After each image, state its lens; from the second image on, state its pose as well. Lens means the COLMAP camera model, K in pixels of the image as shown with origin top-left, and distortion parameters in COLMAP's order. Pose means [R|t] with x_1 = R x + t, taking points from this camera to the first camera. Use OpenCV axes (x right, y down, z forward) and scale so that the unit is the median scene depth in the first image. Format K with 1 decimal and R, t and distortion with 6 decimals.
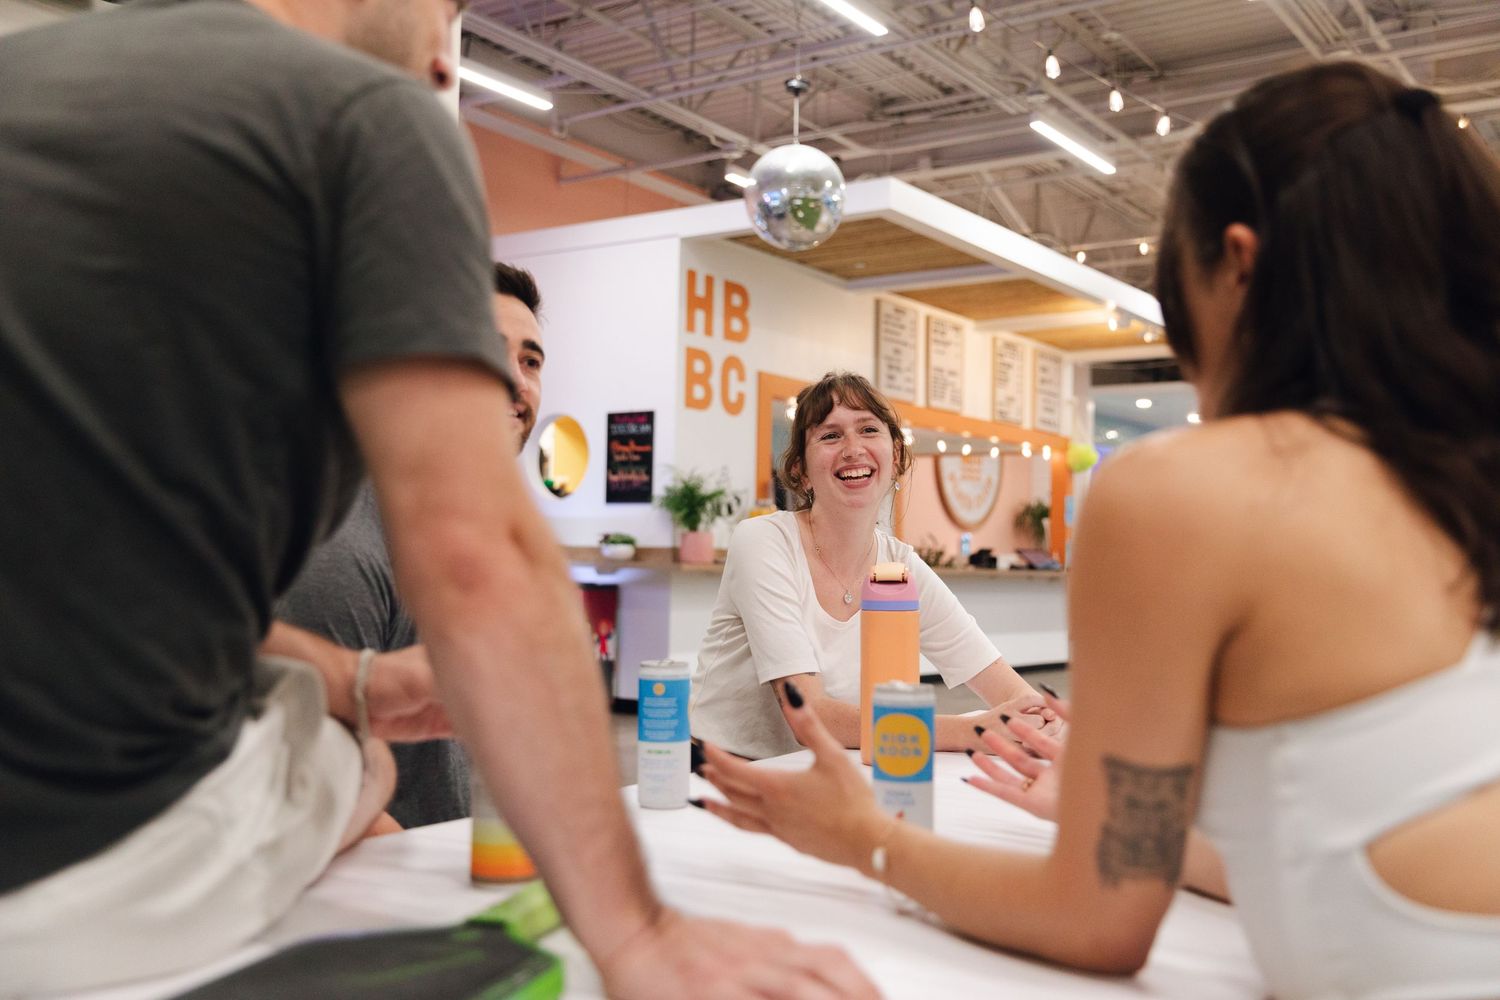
lens RADIAL K [[1492.7, 0, 750.5], [0, 1492.7, 499.9], [0, 0, 1]] dist [-0.005167, 0.000000]
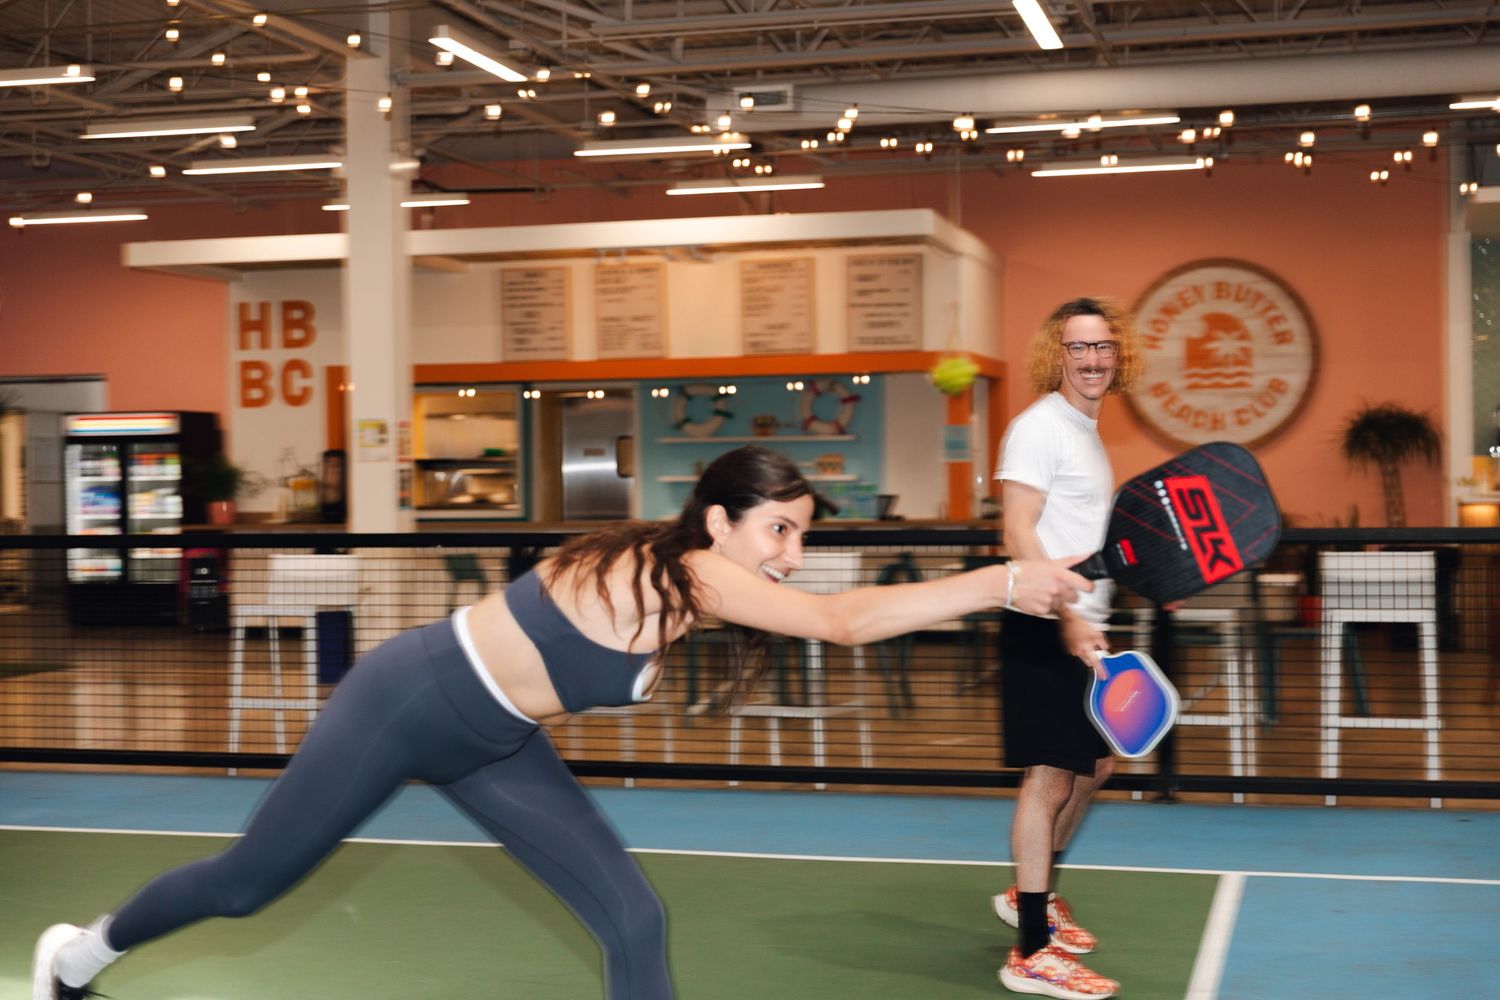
lens RADIAL K [[2205.6, 0, 752.6], [0, 2205.6, 498.0], [0, 0, 1]] dist [0.077443, 0.000000]
pose [[0.331548, -0.018733, -0.943252, 1.882784], [0.062175, 0.998063, 0.002033, 0.041235], [0.941387, -0.059320, 0.332071, 0.733334]]
